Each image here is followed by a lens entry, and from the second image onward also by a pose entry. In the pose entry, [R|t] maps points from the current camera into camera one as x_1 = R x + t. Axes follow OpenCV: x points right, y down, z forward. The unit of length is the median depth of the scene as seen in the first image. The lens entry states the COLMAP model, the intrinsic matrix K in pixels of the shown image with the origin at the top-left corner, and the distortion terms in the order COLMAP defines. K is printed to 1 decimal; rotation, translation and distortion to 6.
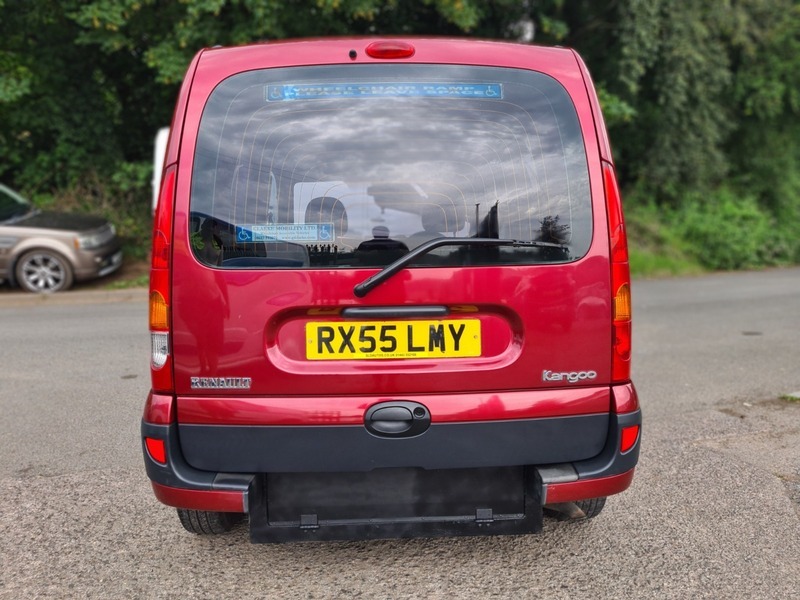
lens RADIAL K [[617.8, 0, 404.3], [0, 617.8, 301.5], [0, 0, 1]] dist [0.089875, -0.110159]
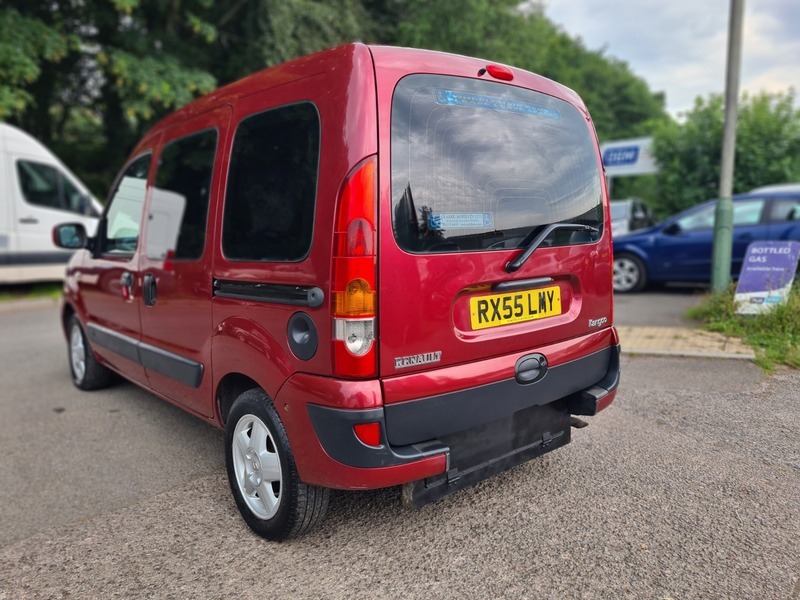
lens RADIAL K [[617.8, 0, 407.1], [0, 617.8, 300.7], [0, 0, 1]] dist [0.089875, -0.110159]
pose [[0.774693, -0.080685, 0.627168, -0.974127], [0.084561, 0.996136, 0.023700, 0.001408], [-0.626657, 0.034673, 0.778523, 0.171344]]
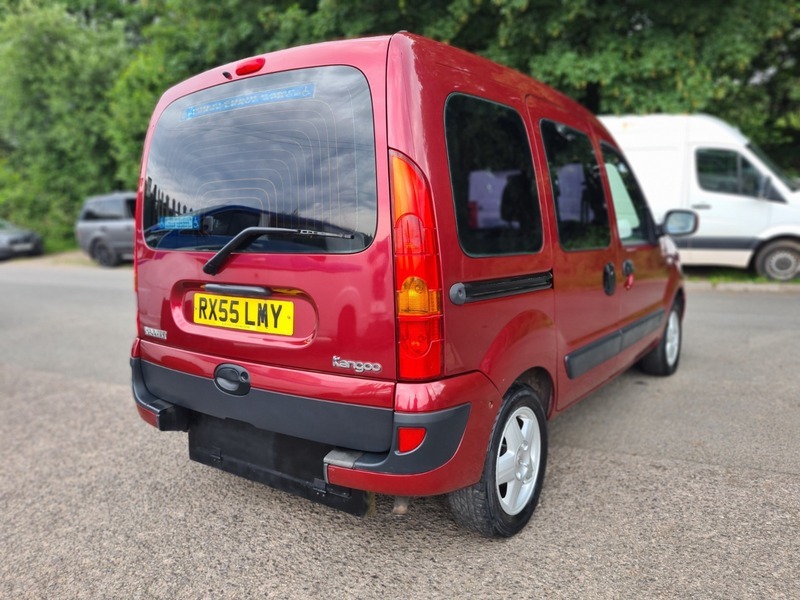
lens RADIAL K [[617.8, 0, 384.3], [0, 617.8, 298.9], [0, 0, 1]] dist [0.089875, -0.110159]
pose [[0.777477, 0.077899, -0.624068, 0.939567], [-0.068284, 0.996889, 0.039366, -0.030985], [0.625193, 0.012008, 0.780377, 0.246069]]
